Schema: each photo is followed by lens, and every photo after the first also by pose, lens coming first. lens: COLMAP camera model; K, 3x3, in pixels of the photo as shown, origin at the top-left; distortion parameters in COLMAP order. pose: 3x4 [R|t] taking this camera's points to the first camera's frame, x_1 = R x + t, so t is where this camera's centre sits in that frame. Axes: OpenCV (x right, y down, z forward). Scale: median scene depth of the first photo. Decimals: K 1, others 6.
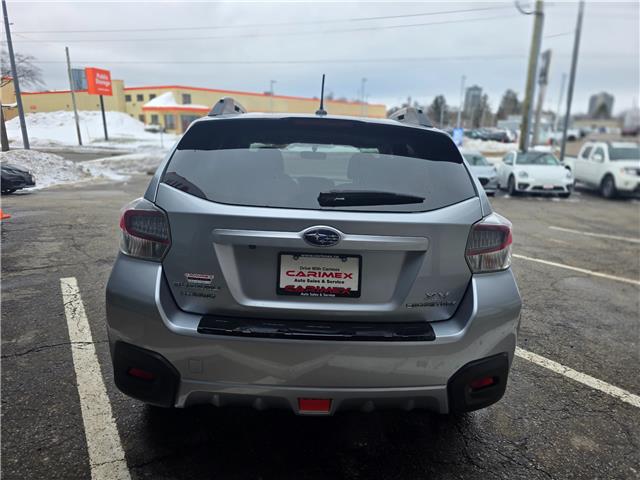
lens RADIAL K [[431.3, 0, 320.0], [0, 431.3, 240.0], [0, 0, 1]] dist [0.058097, -0.053720]
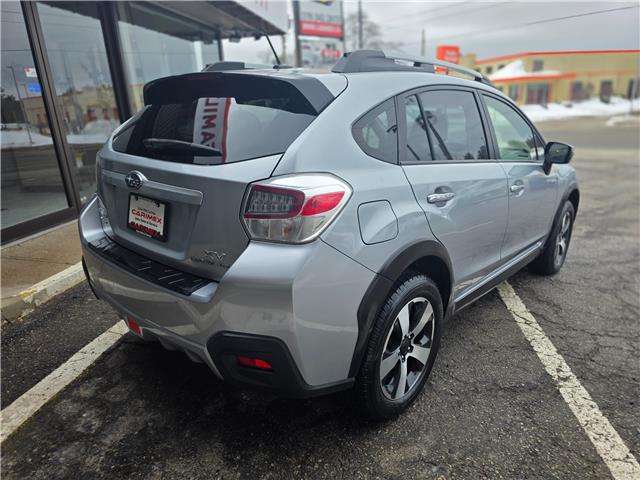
lens RADIAL K [[435.6, 0, 316.9], [0, 435.6, 240.9], [0, 0, 1]] dist [0.046555, -0.047724]
pose [[0.725748, 0.160686, -0.668932, 1.079223], [-0.123445, 0.986975, 0.103154, -0.028723], [0.676794, 0.007712, 0.736132, 0.442443]]
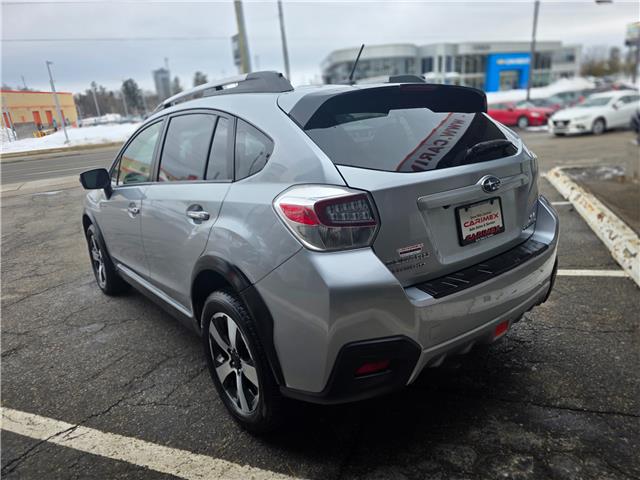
lens RADIAL K [[439.5, 0, 328.3], [0, 439.5, 240.7], [0, 0, 1]] dist [0.005554, -0.000572]
pose [[0.785996, -0.246083, 0.567145, -0.965925], [0.227072, 0.968159, 0.105387, -0.079077], [-0.575020, 0.045949, 0.816848, 0.277692]]
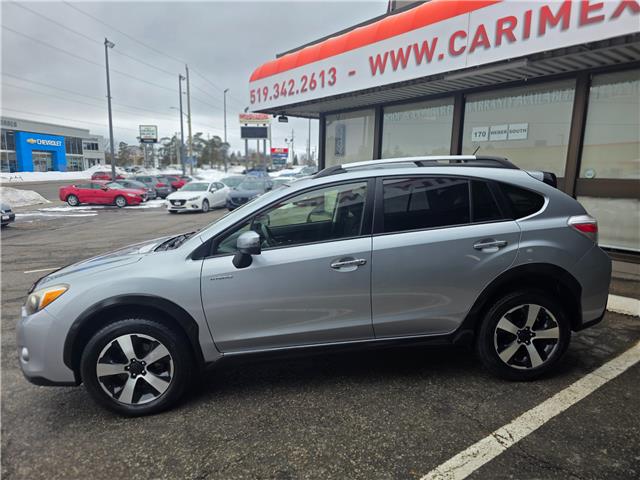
lens RADIAL K [[431.3, 0, 320.0], [0, 431.3, 240.0], [0, 0, 1]] dist [0.058097, -0.053720]
pose [[-0.077088, -0.164201, 0.983410, -2.269942], [0.237998, 0.954801, 0.178080, -0.618565], [-0.968202, 0.247778, -0.034524, 2.280193]]
